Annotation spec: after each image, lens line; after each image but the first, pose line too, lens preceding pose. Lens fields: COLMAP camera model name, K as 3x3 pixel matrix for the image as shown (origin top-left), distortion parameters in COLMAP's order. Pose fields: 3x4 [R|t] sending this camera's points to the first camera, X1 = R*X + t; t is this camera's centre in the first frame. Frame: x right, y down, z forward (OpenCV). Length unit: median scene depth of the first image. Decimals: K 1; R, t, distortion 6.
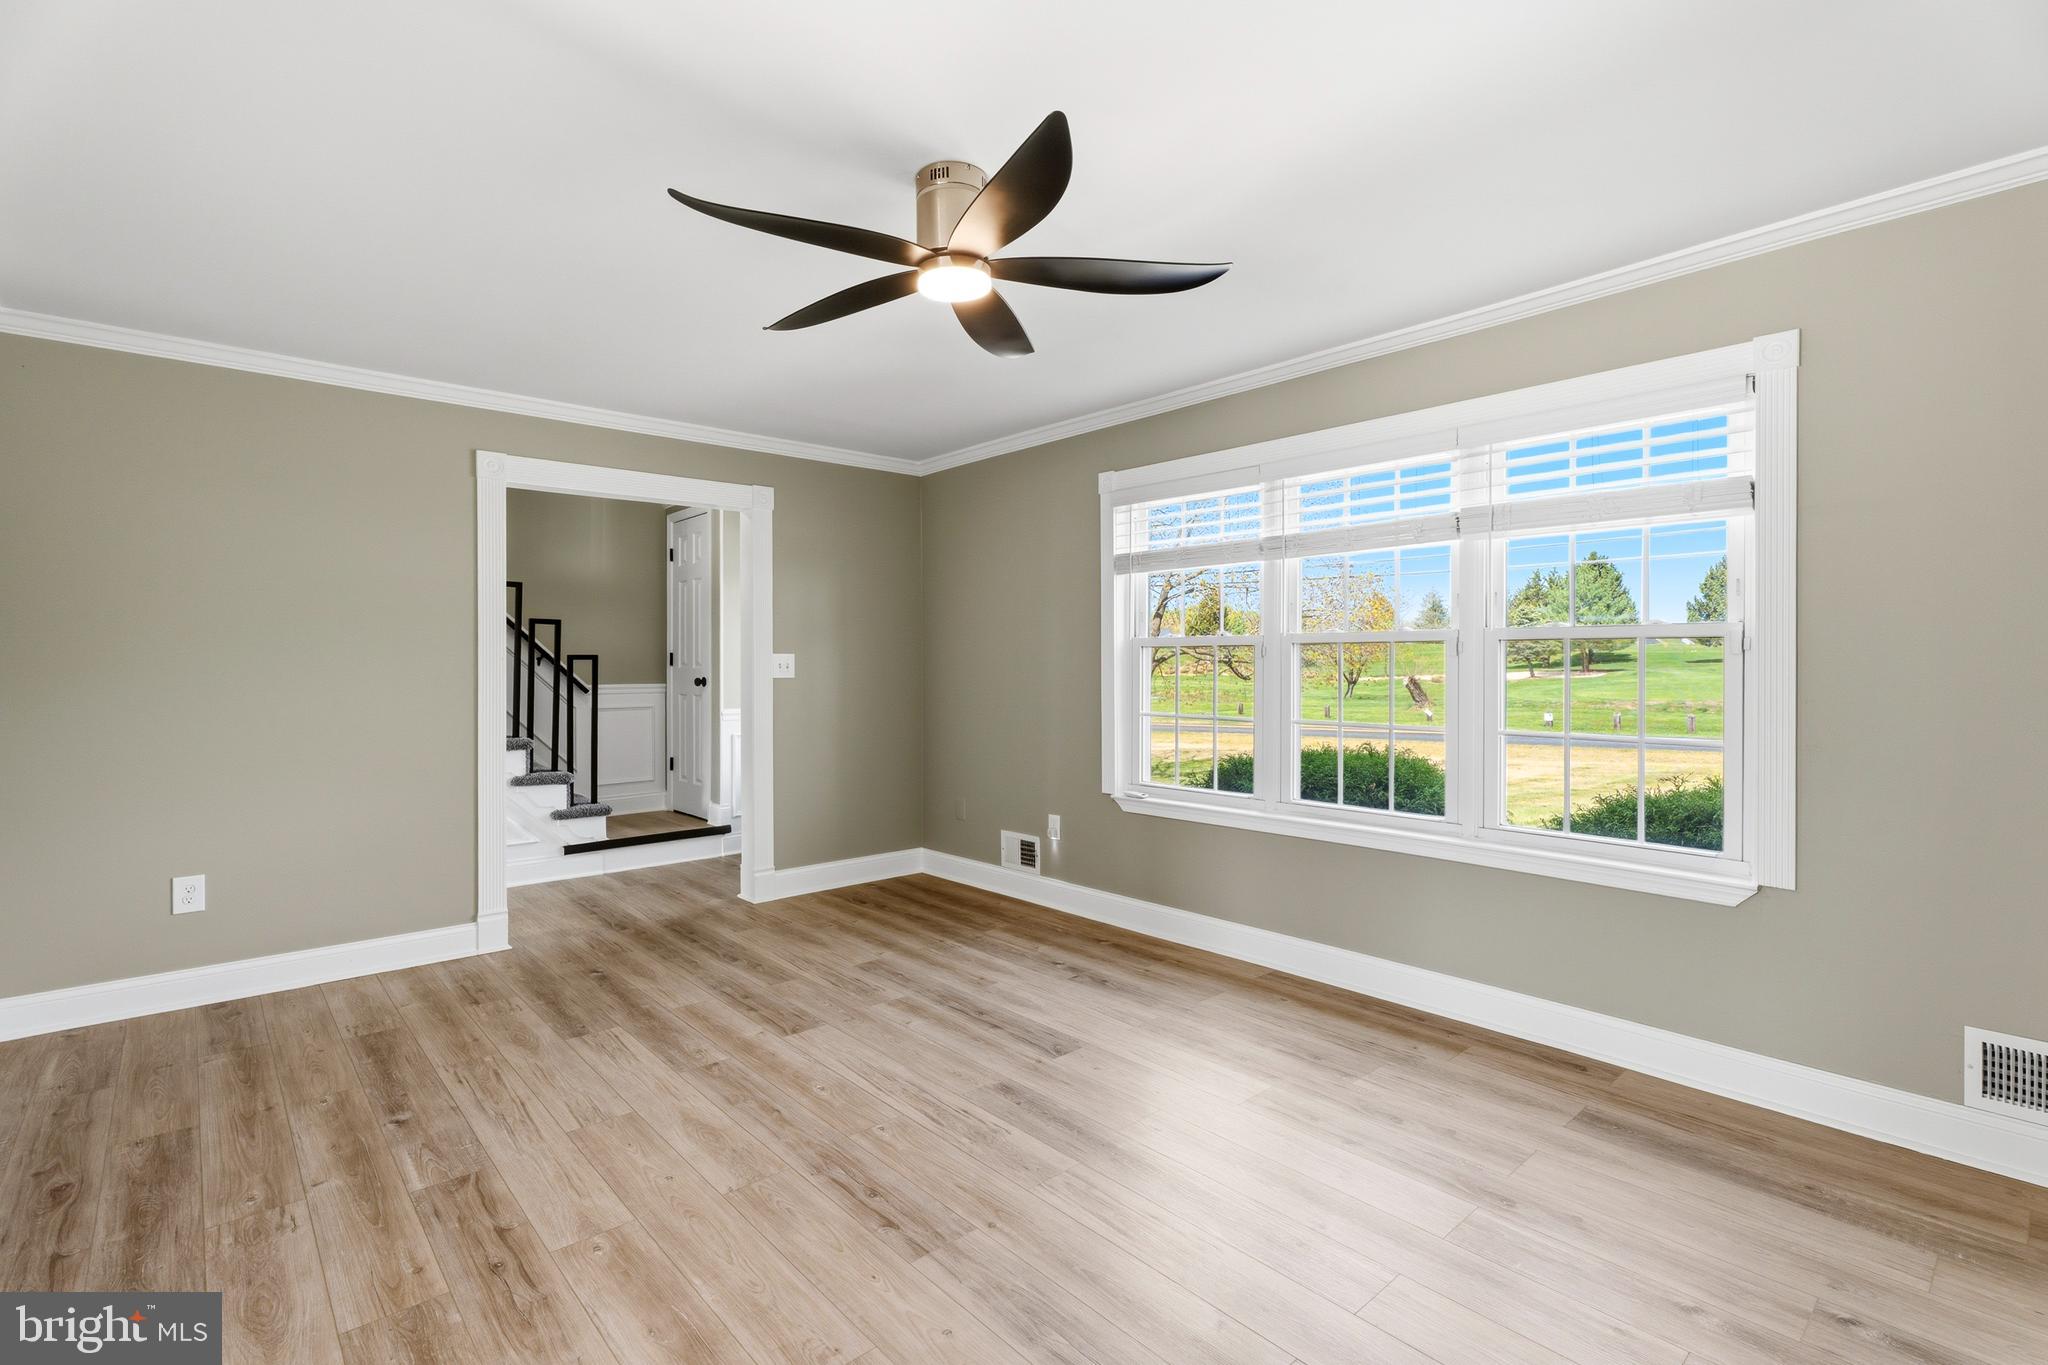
lens RADIAL K [[941.4, 0, 1008.8], [0, 941.4, 672.0], [0, 0, 1]] dist [-0.002584, -0.001096]
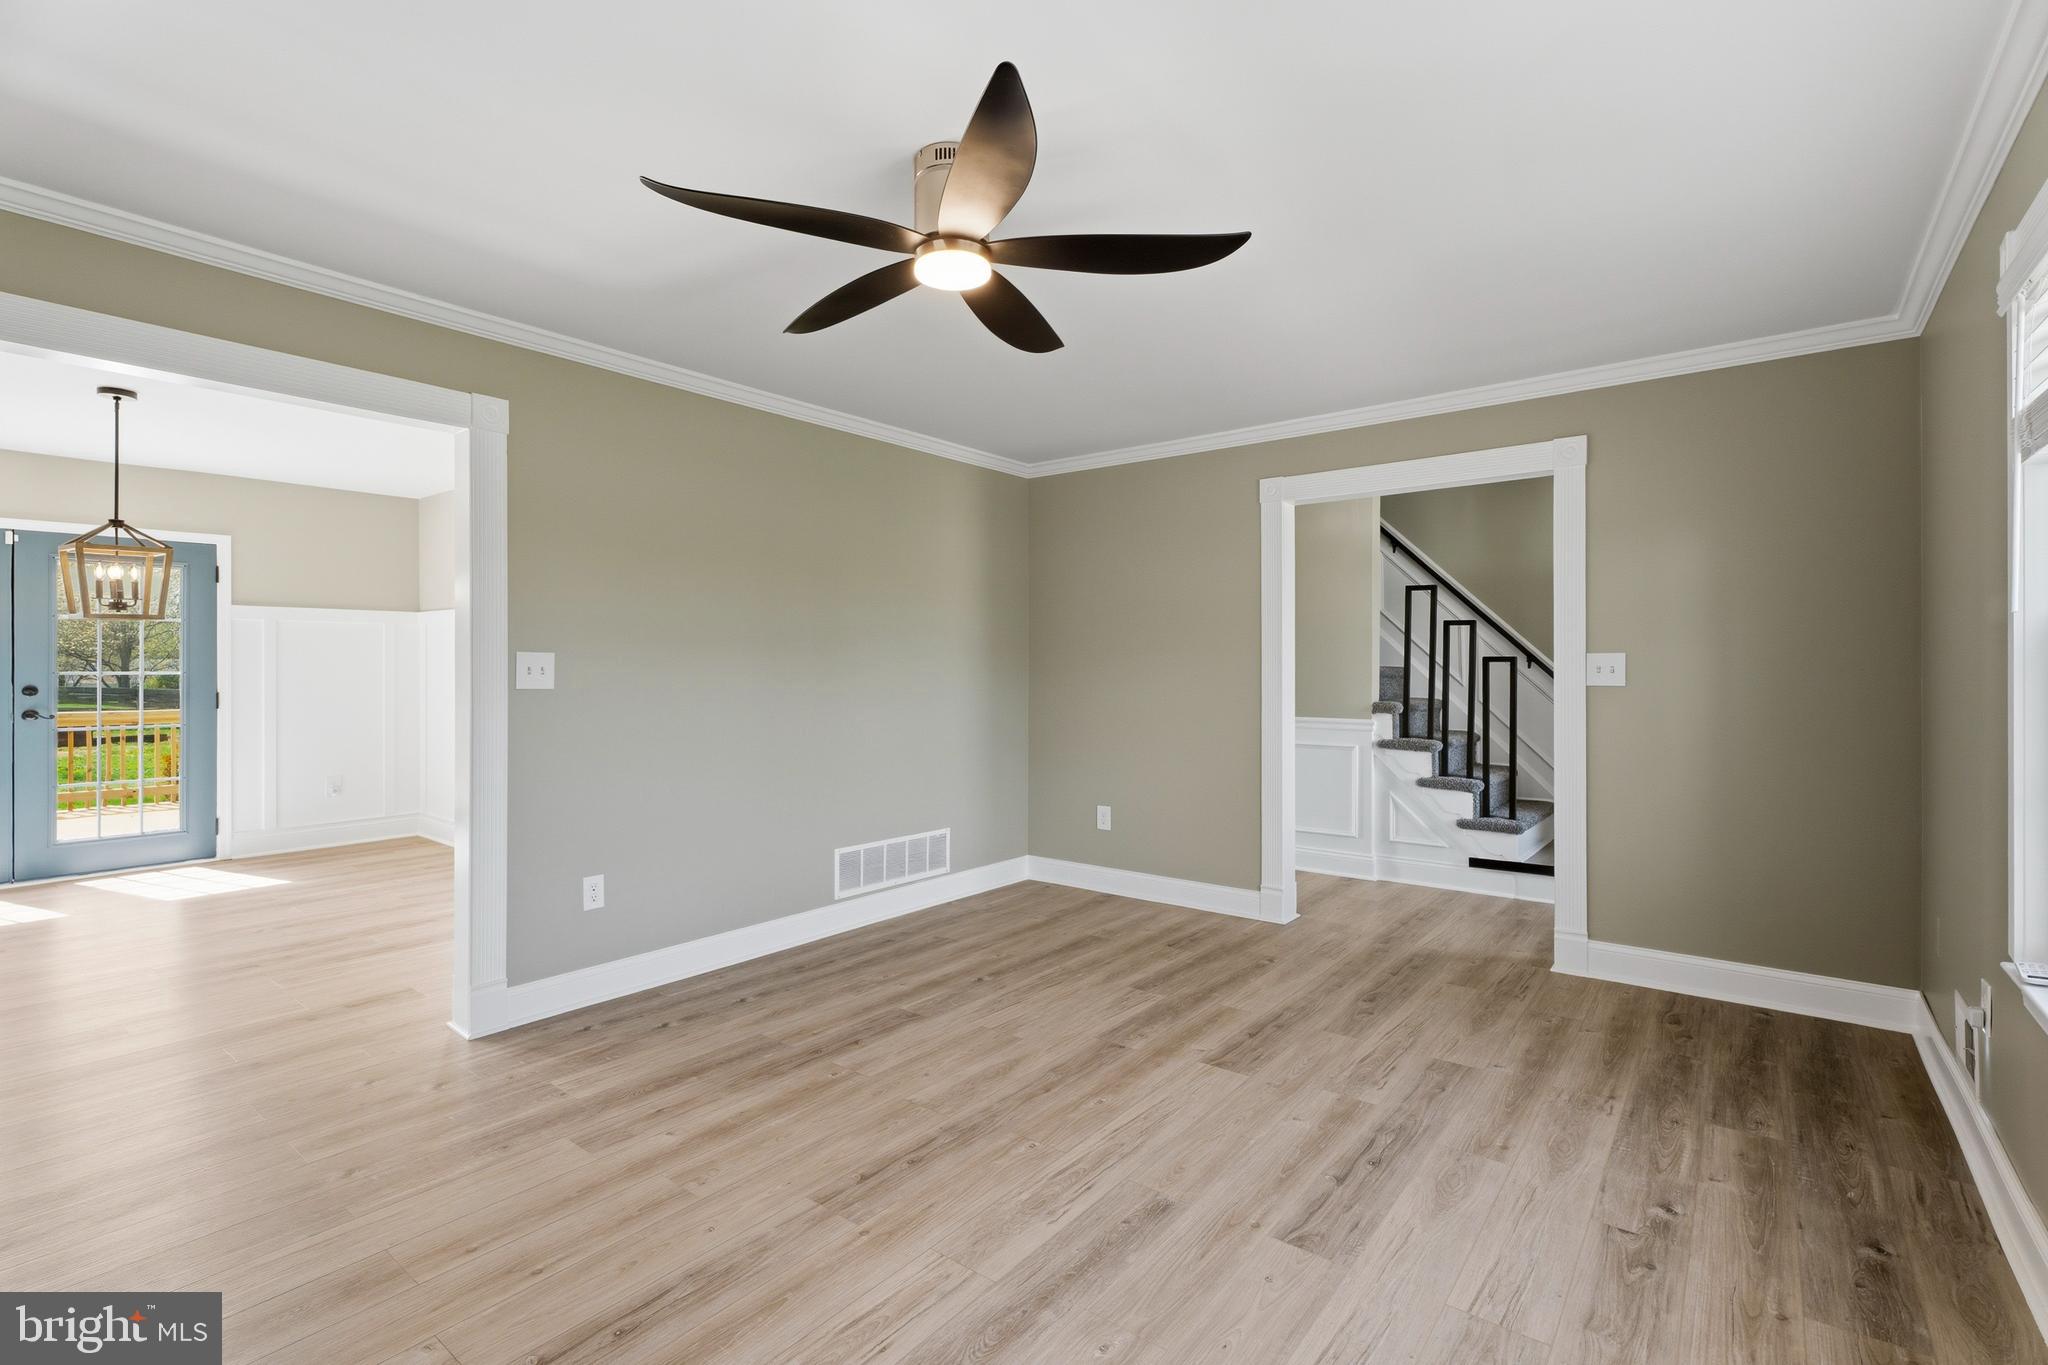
lens RADIAL K [[941.4, 0, 1030.8], [0, 941.4, 672.0], [0, 0, 1]] dist [-0.002584, -0.001096]
pose [[0.176971, 0.005361, -0.984201, 0.618462], [-0.007281, 0.999965, 0.004137, -0.006228], [0.984189, 0.006434, 0.177004, 0.622611]]
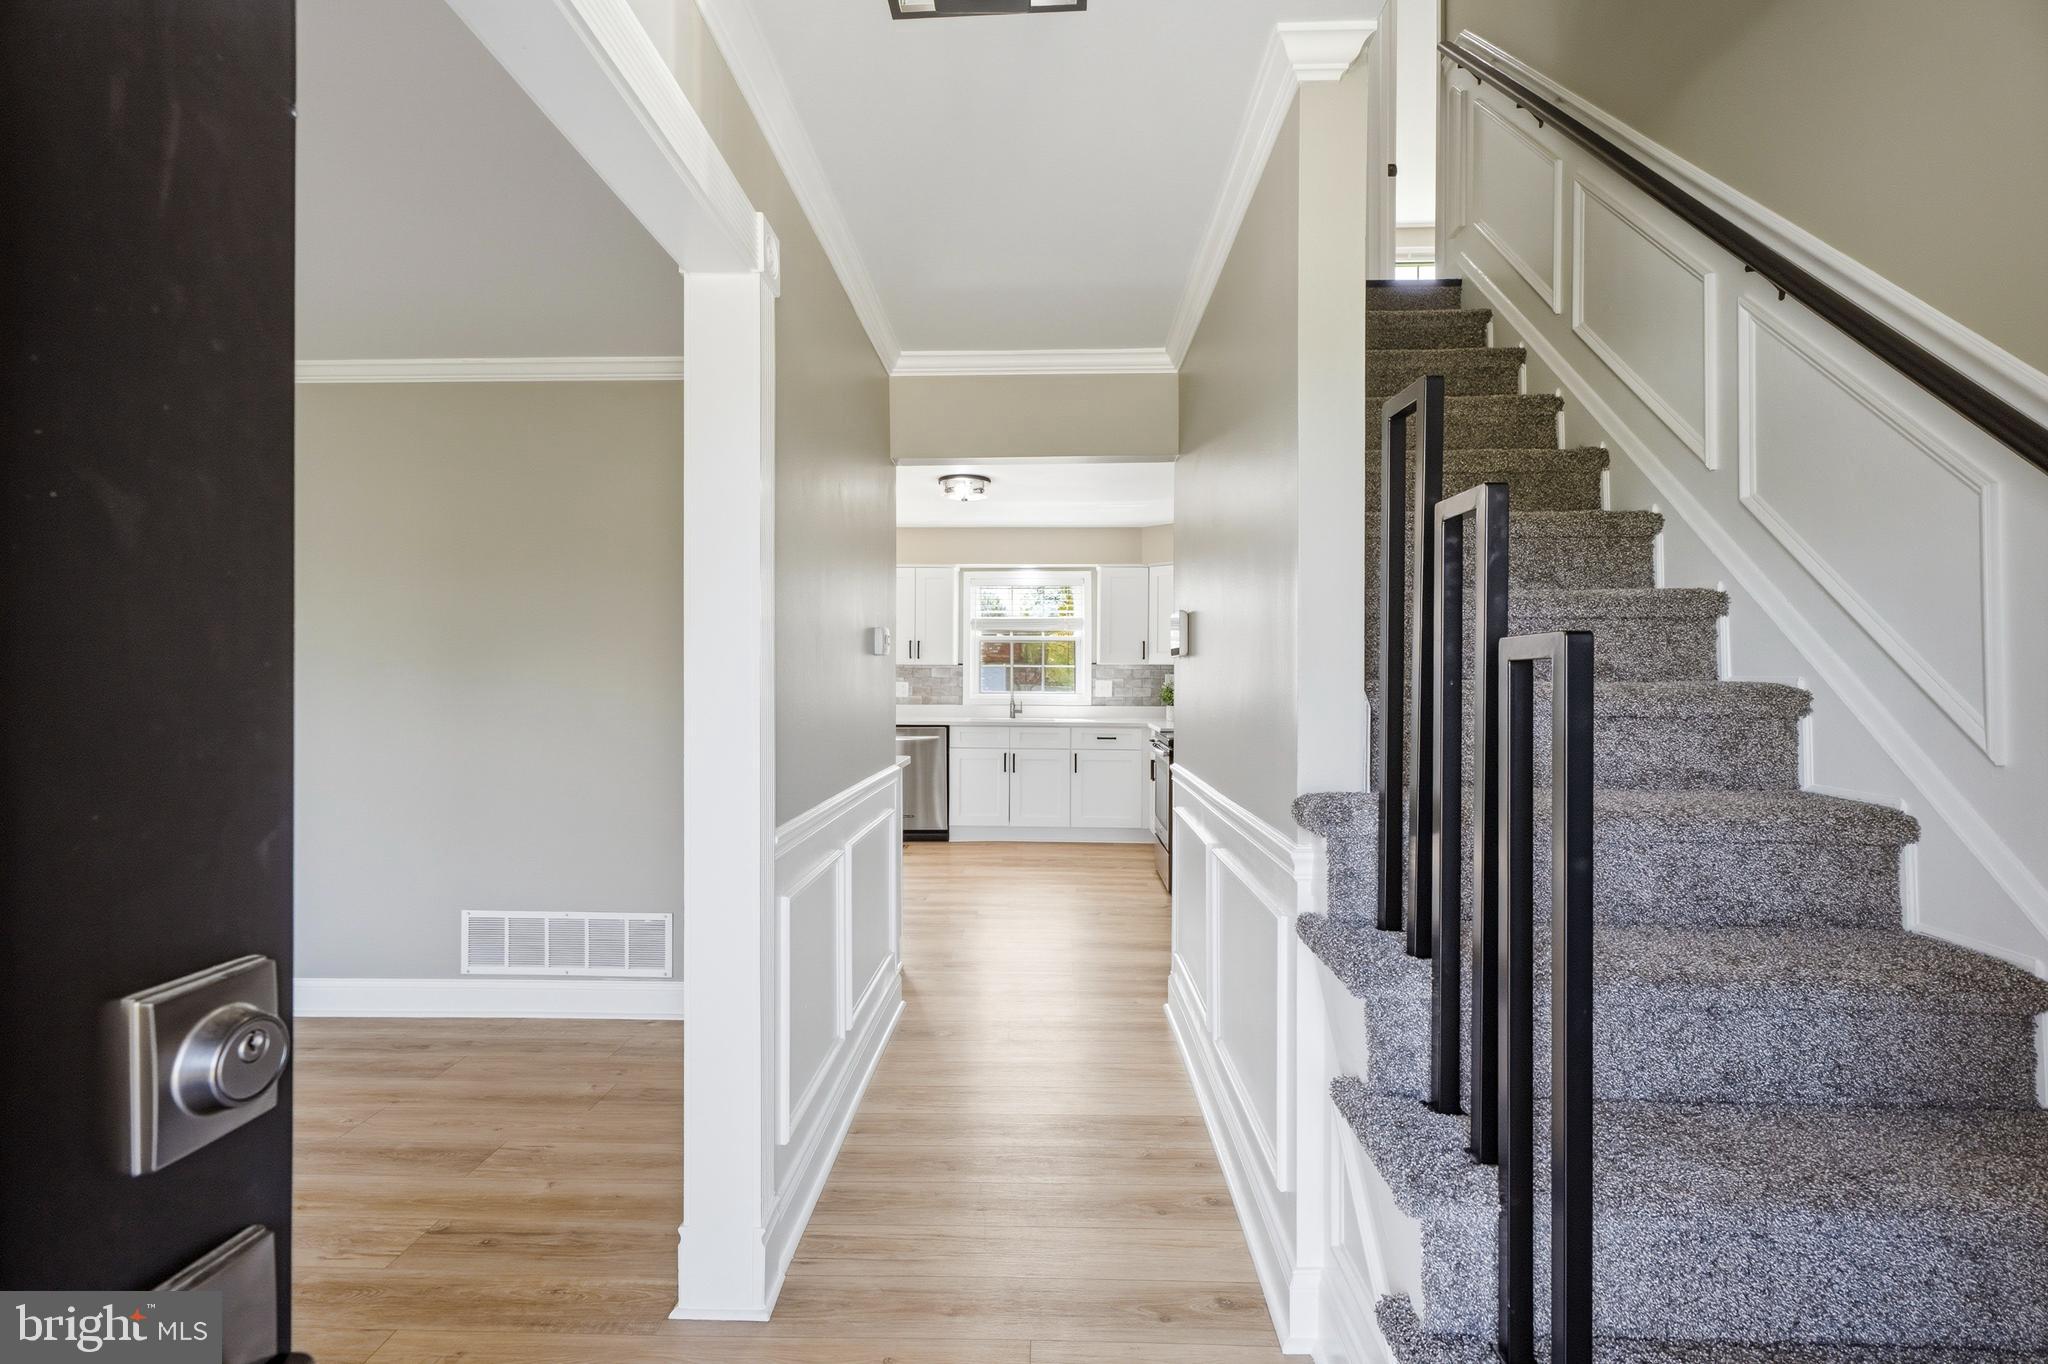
lens RADIAL K [[941.4, 0, 1027.3], [0, 941.4, 679.5], [0, 0, 1]] dist [-0.002584, -0.001096]
pose [[-0.674734, -0.000558, -0.738061, -0.380499], [-0.011694, 0.999882, 0.009935, -0.023261], [0.737969, 0.015334, -0.674661, 1.748512]]
